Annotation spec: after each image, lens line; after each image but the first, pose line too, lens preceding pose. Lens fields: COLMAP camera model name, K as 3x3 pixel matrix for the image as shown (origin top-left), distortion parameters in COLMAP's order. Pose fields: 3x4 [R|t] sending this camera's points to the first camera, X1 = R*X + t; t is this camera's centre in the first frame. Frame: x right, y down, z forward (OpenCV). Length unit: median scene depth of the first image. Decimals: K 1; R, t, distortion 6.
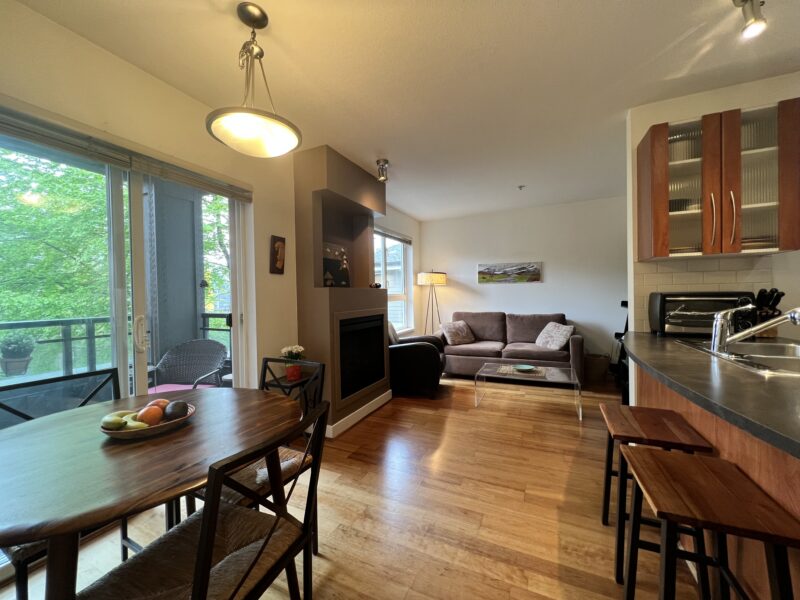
lens RADIAL K [[319.2, 0, 399.5], [0, 319.2, 299.9], [0, 0, 1]] dist [0.001007, 0.000086]
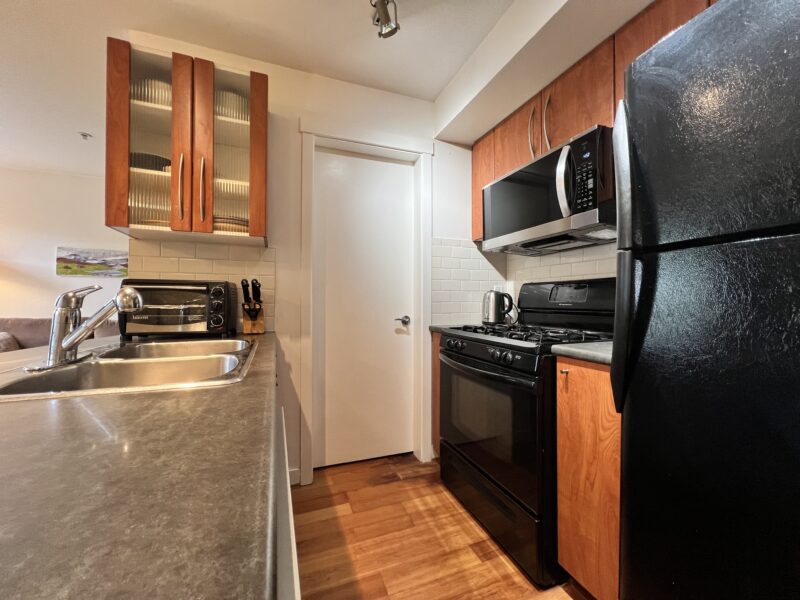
lens RADIAL K [[319.2, 0, 399.0], [0, 319.2, 299.5], [0, 0, 1]] dist [0.001007, 0.000086]
pose [[0.694150, 0.019969, 0.719554, 0.360917], [-0.001653, 0.999657, -0.026148, 0.020290], [-0.719829, 0.016962, 0.693944, 0.032015]]
